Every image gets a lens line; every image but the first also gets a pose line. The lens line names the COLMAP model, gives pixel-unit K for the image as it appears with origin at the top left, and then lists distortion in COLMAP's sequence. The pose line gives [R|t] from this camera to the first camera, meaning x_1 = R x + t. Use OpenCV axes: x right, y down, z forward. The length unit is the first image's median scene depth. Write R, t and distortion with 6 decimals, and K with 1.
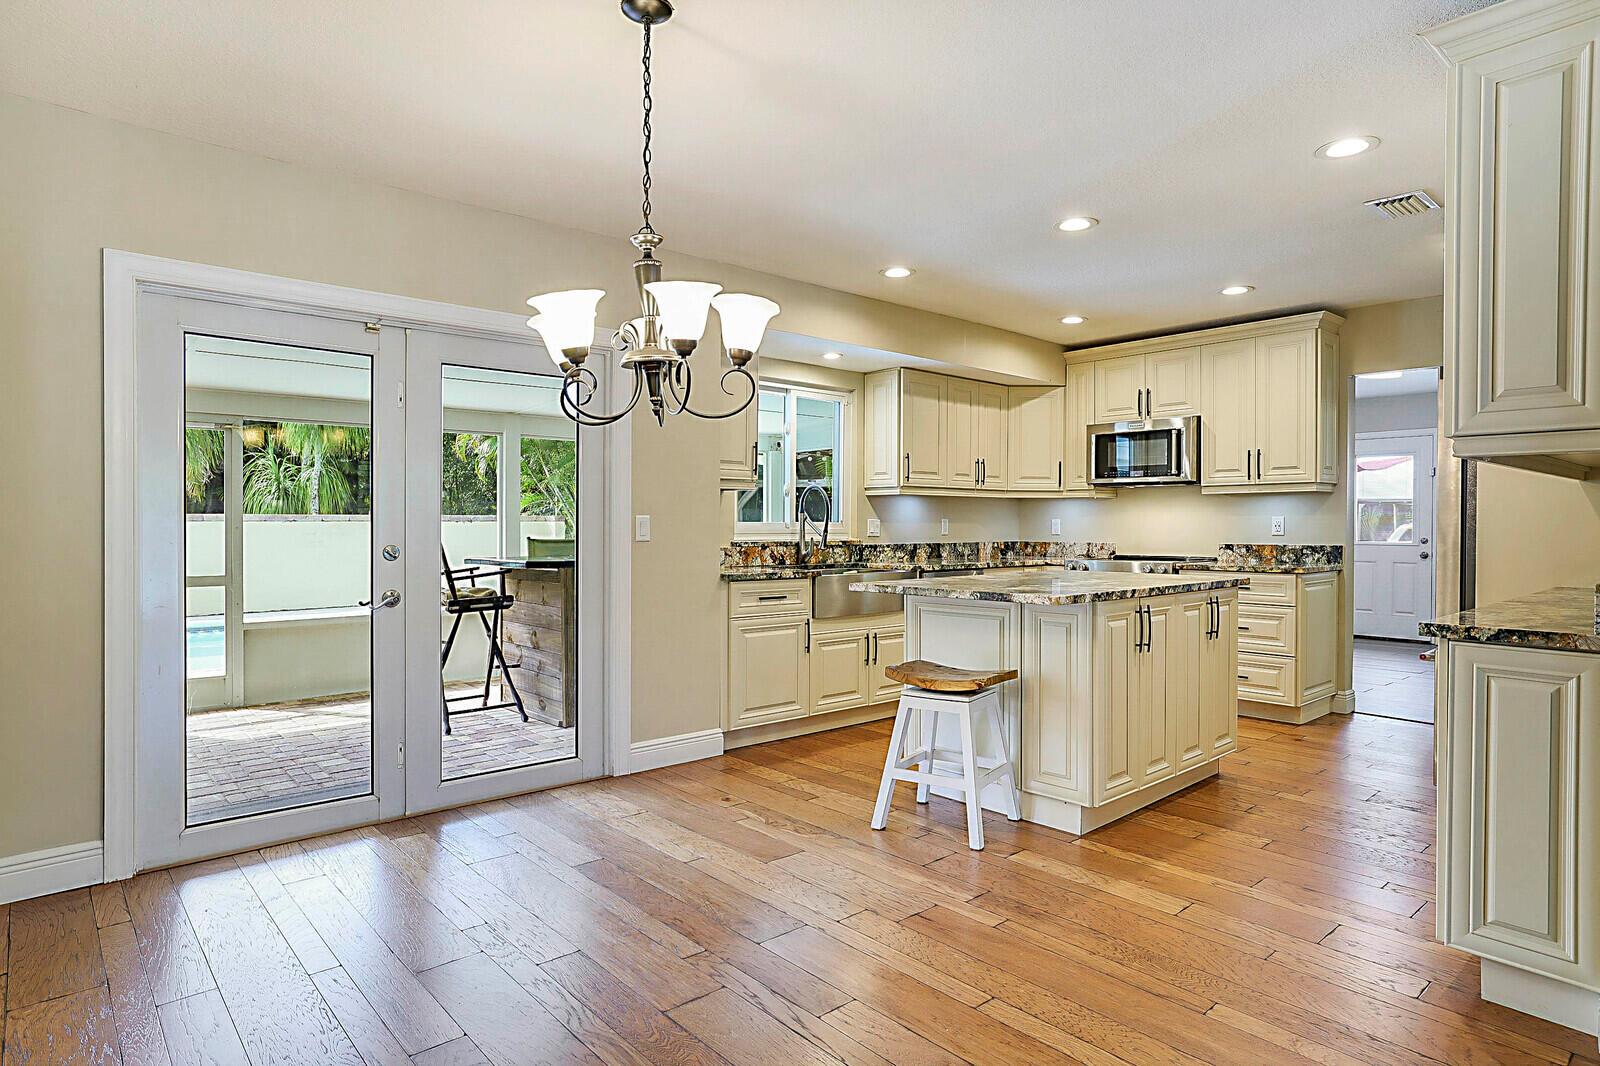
lens RADIAL K [[904.1, 0, 794.2], [0, 904.1, 529.5], [0, 0, 1]] dist [-0.000140, 0.000016]
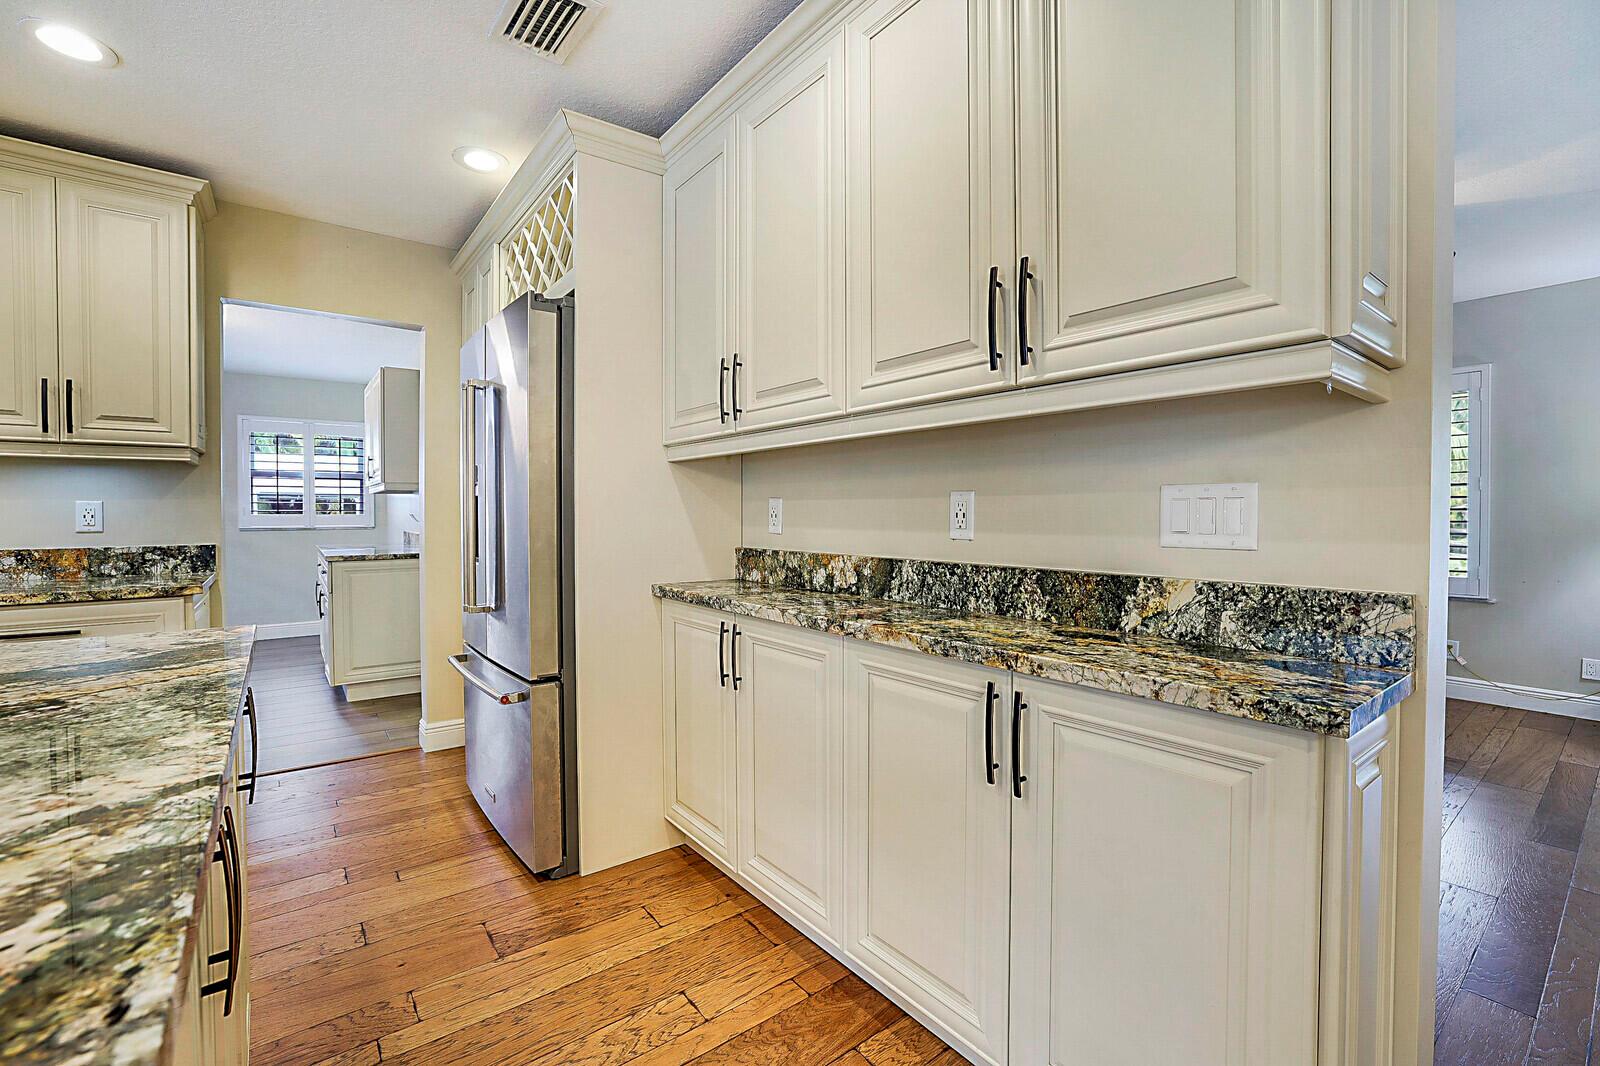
lens RADIAL K [[694.2, 0, 800.0], [0, 694.2, 533.0], [0, 0, 1]] dist [-0.041304, 0.015478]
pose [[0.058383, -0.029460, 0.997859, 0.113883], [0.009176, 0.999538, 0.028972, -0.001682], [-0.998252, 0.007465, 0.058627, 0.497207]]
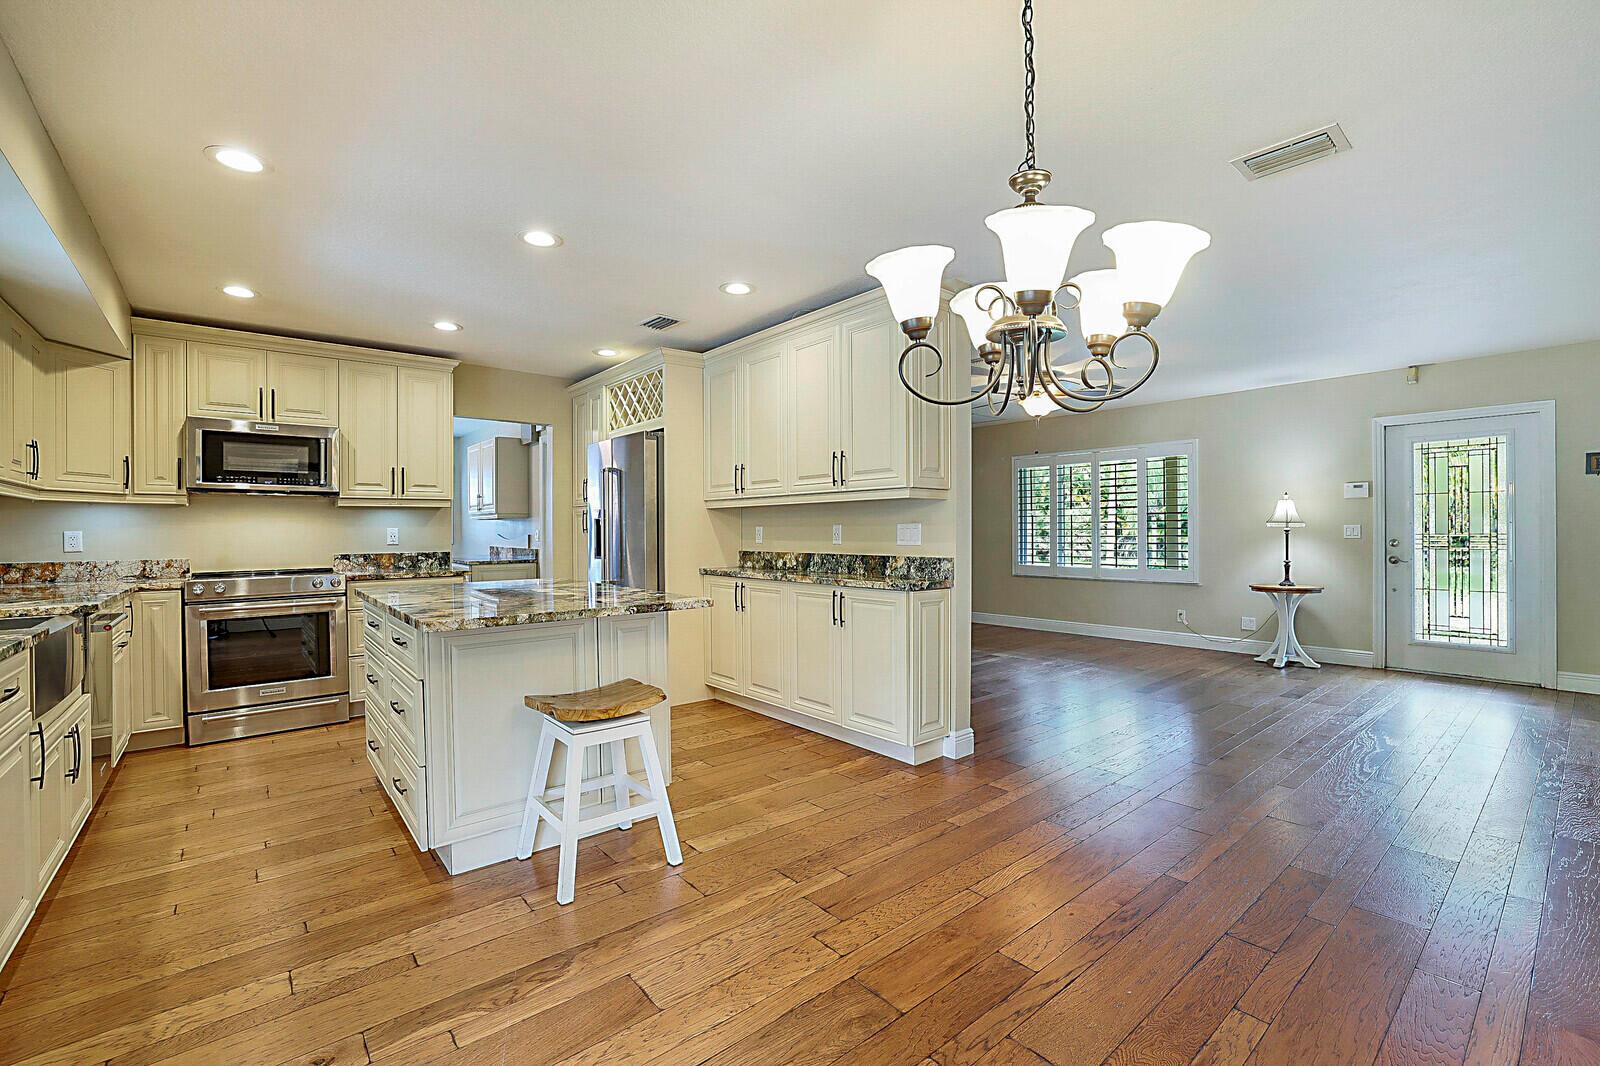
lens RADIAL K [[694.2, 0, 800.0], [0, 694.2, 533.0], [0, 0, 1]] dist [-0.041304, 0.015478]
pose [[0.024564, -0.004393, 0.999689, -0.303066], [0.013332, 0.999903, 0.004066, -0.004852], [-0.999609, 0.013227, 0.024620, 0.466498]]
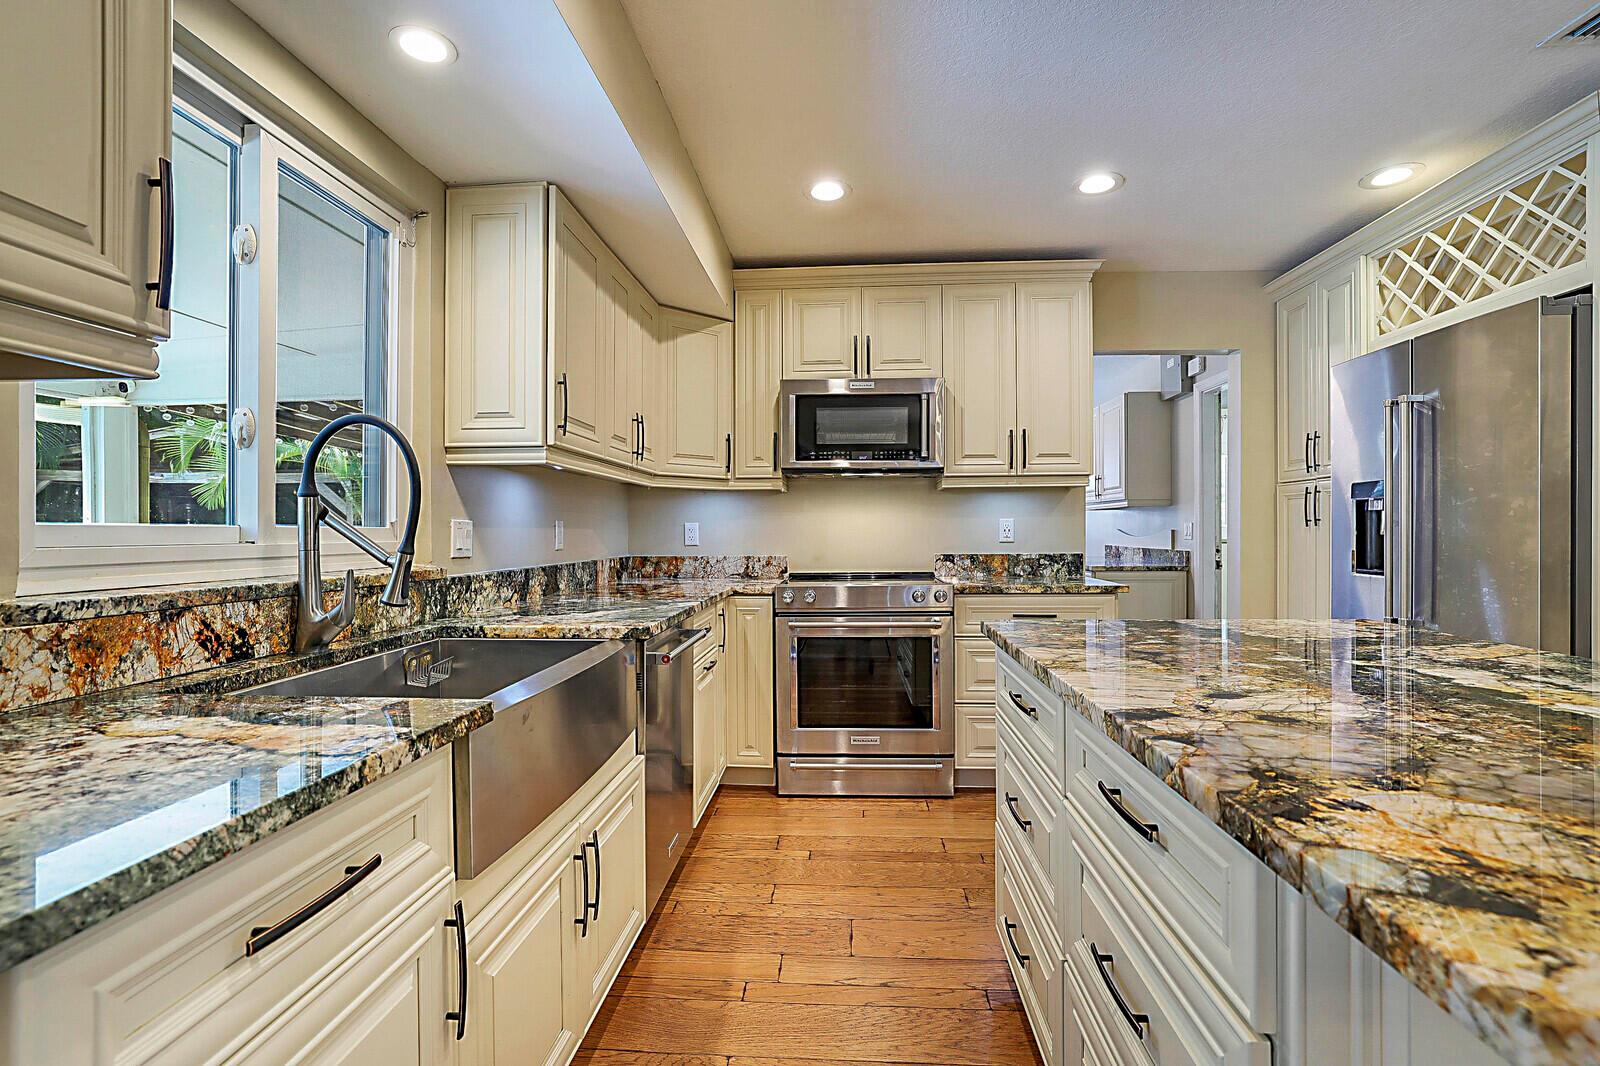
lens RADIAL K [[731.9, 0, 800.0], [0, 731.9, 533.0], [0, 0, 1]] dist [-0.015481, 0.000807]
pose [[0.707596, -0.005835, 0.706593, -0.050701], [0.009117, 0.999958, -0.000873, -0.002814], [-0.706558, 0.007059, 0.707620, 0.664296]]
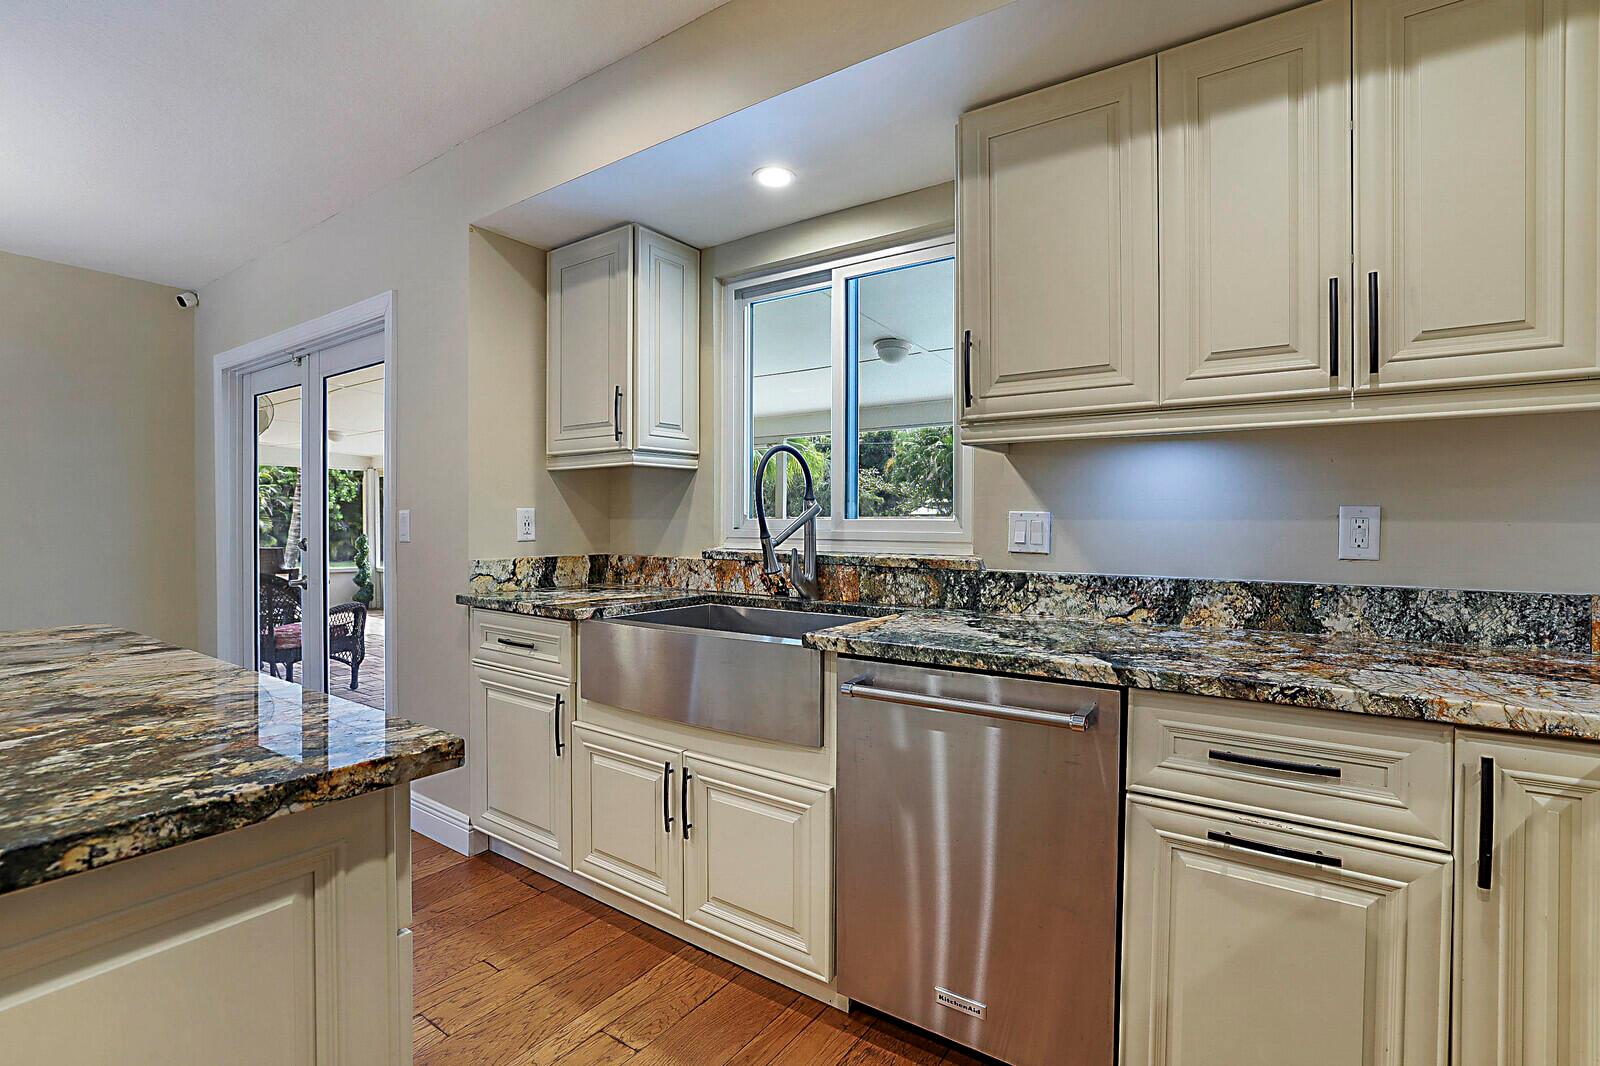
lens RADIAL K [[737.2, 0, 841.5], [0, 737.2, 527.6], [0, 0, 1]] dist [-0.043264, 0.019935]
pose [[0.273958, 0.006685, -0.961718, 0.405023], [-0.011088, 0.999931, 0.003792, -0.004383], [0.961678, 0.009625, 0.274013, 0.876298]]
